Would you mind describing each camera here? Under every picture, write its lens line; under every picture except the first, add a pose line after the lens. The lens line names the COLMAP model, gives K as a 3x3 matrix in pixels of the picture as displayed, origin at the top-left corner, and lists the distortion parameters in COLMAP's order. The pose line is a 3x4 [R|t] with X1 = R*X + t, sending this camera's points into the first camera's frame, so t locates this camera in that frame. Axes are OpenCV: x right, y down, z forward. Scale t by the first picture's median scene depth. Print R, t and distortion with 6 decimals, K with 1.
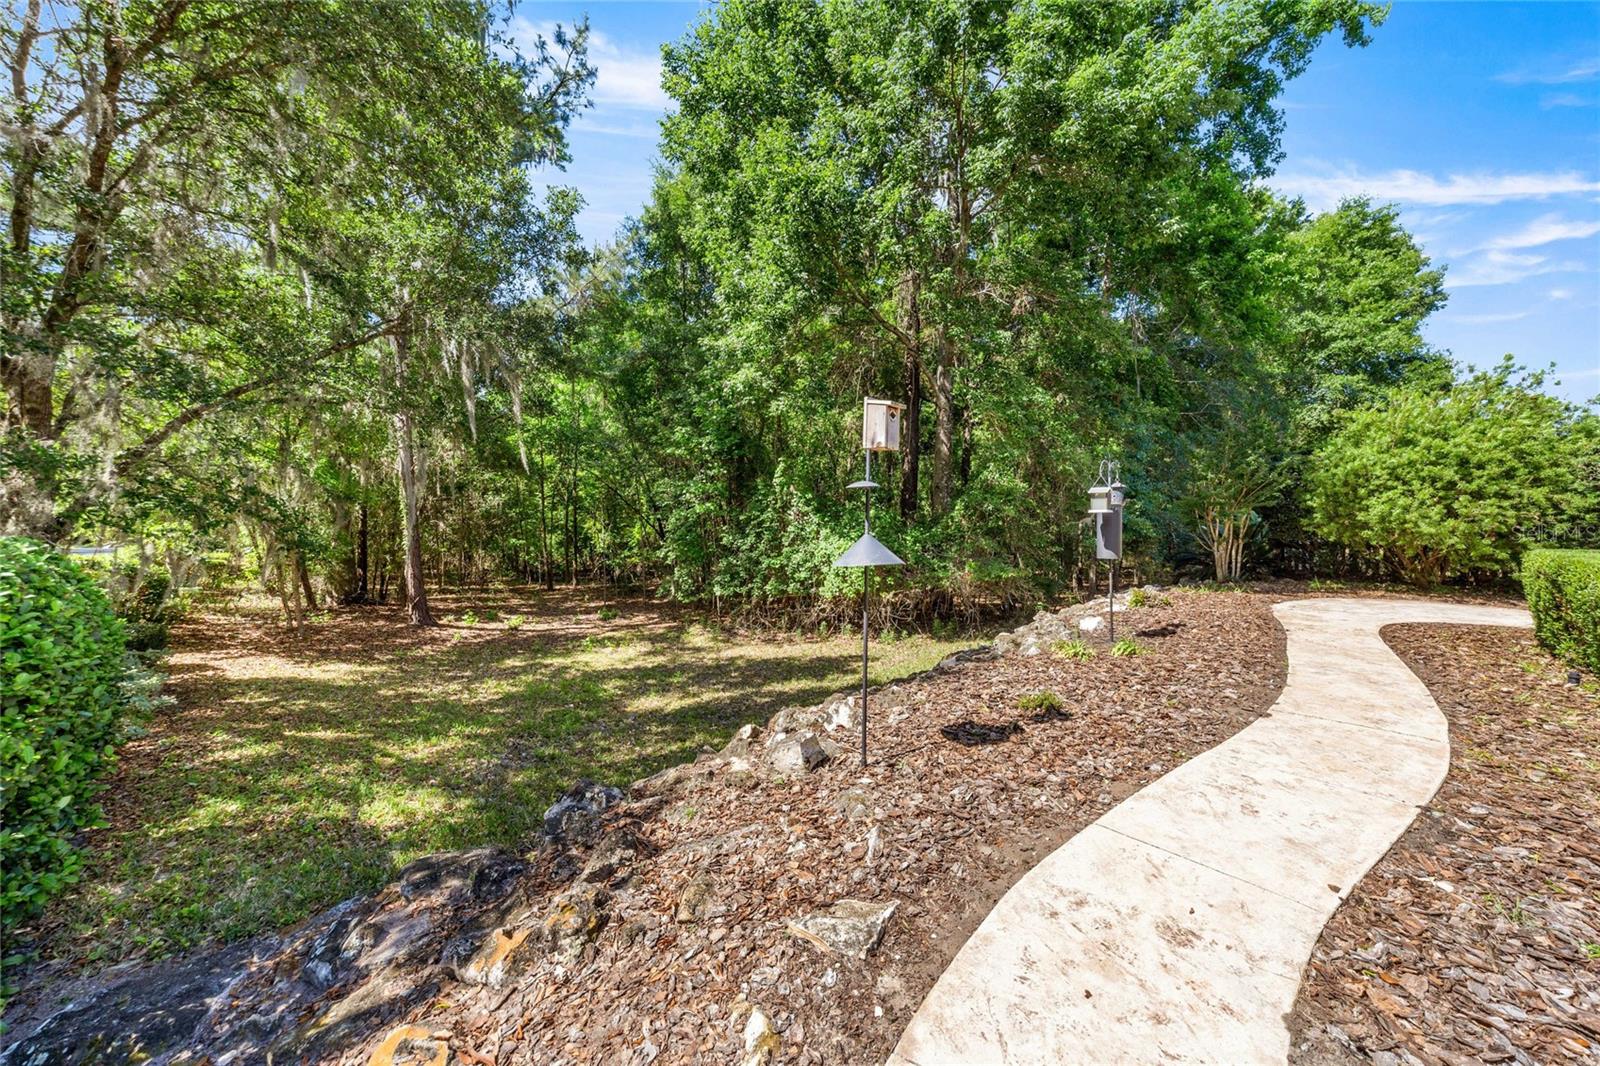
lens RADIAL K [[571.3, 0, 798.3], [0, 571.3, 529.3], [0, 0, 1]] dist [-0.001613, 0.000057]
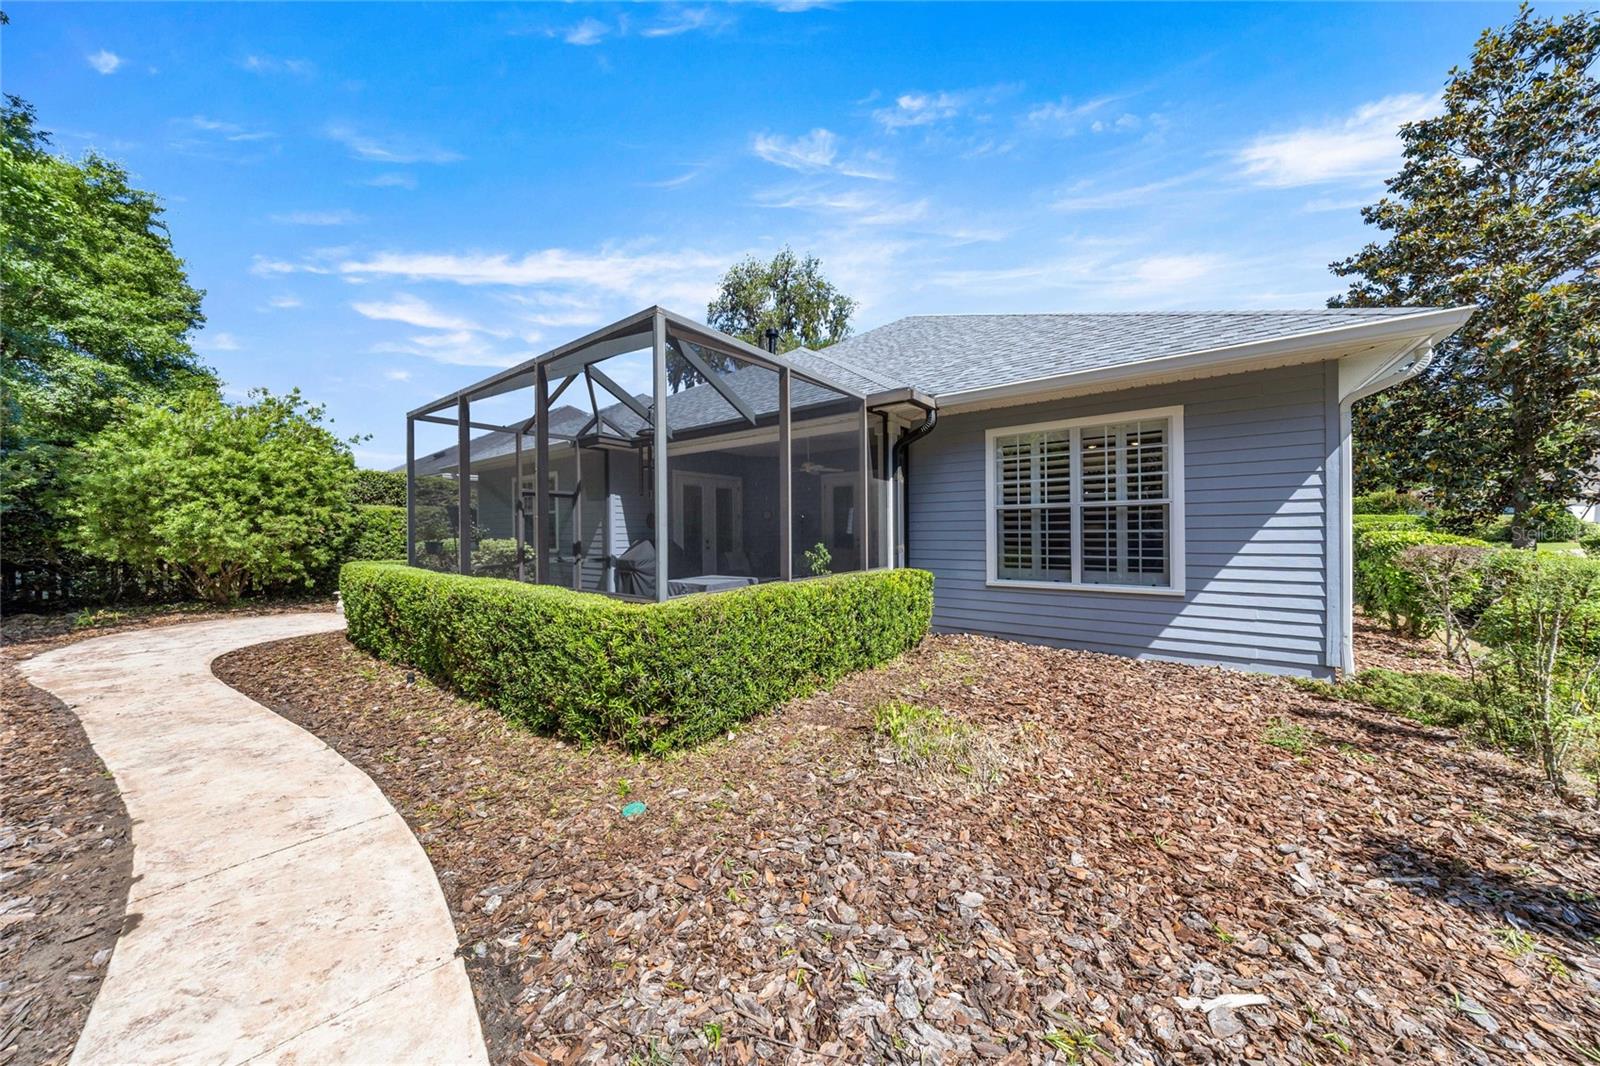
lens RADIAL K [[517.1, 0, 798.4], [0, 517.1, 530.8], [0, 0, 1]] dist [0.001157, 0.000314]
pose [[-0.140587, -0.000430, 0.990068, 0.094839], [0.009104, 0.999957, 0.001727, -0.015081], [-0.990026, 0.009256, -0.140577, 0.168964]]
